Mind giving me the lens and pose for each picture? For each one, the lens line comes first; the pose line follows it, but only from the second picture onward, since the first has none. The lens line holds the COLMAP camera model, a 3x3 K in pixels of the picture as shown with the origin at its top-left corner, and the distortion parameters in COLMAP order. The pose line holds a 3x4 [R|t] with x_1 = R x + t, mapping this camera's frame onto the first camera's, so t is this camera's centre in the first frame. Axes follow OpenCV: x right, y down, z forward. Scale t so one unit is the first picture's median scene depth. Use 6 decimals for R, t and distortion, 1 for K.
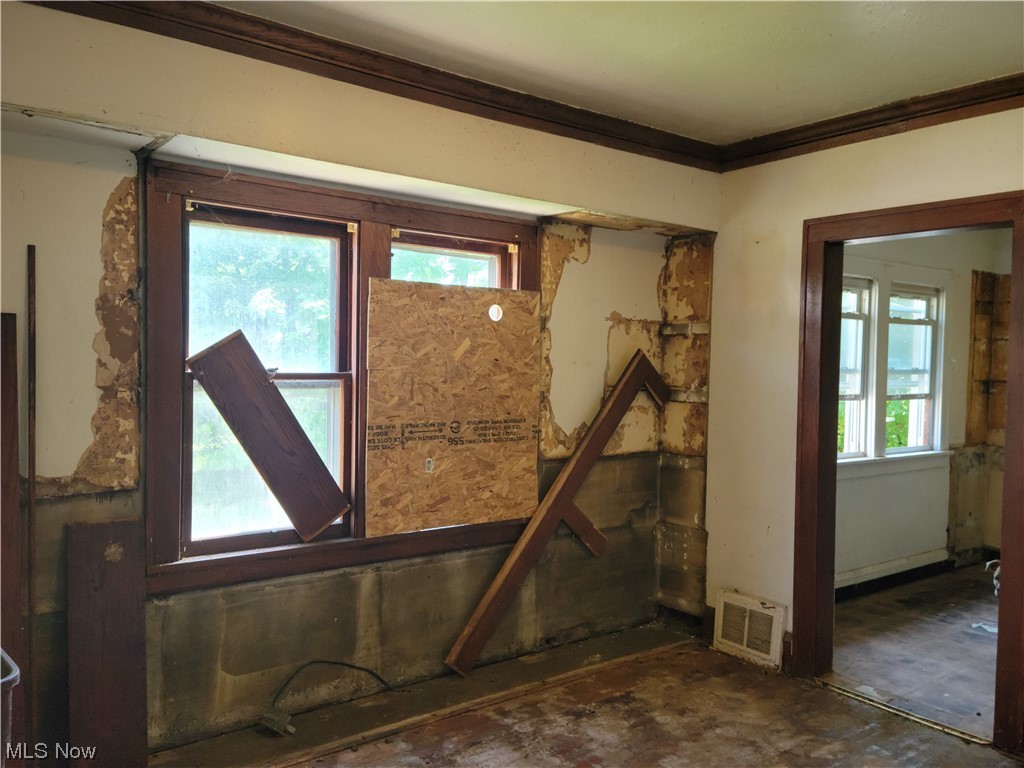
lens RADIAL K [[809.4, 0, 505.4], [0, 809.4, 385.7], [0, 0, 1]] dist [0.130676, -0.149093]
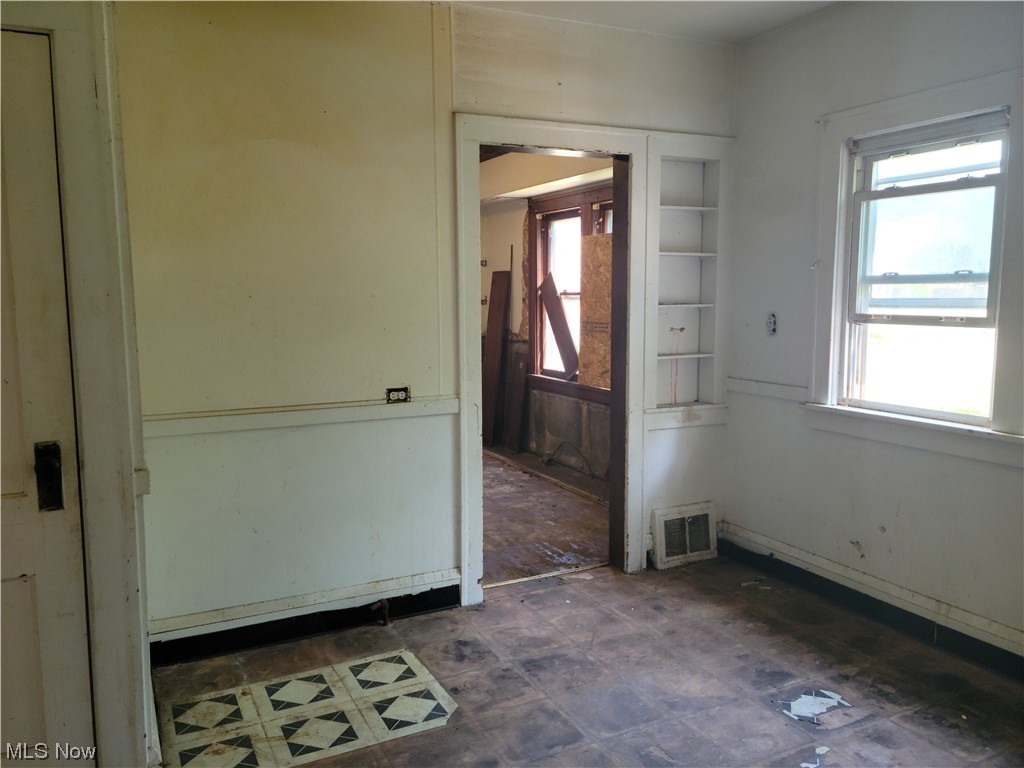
lens RADIAL K [[809.4, 0, 505.4], [0, 809.4, 385.7], [0, 0, 1]] dist [0.130676, -0.149093]
pose [[-0.190721, 0.099412, -0.976598, 1.498253], [-0.022773, 0.994143, 0.105646, 0.005348], [0.981380, 0.042388, -0.187340, 1.103279]]
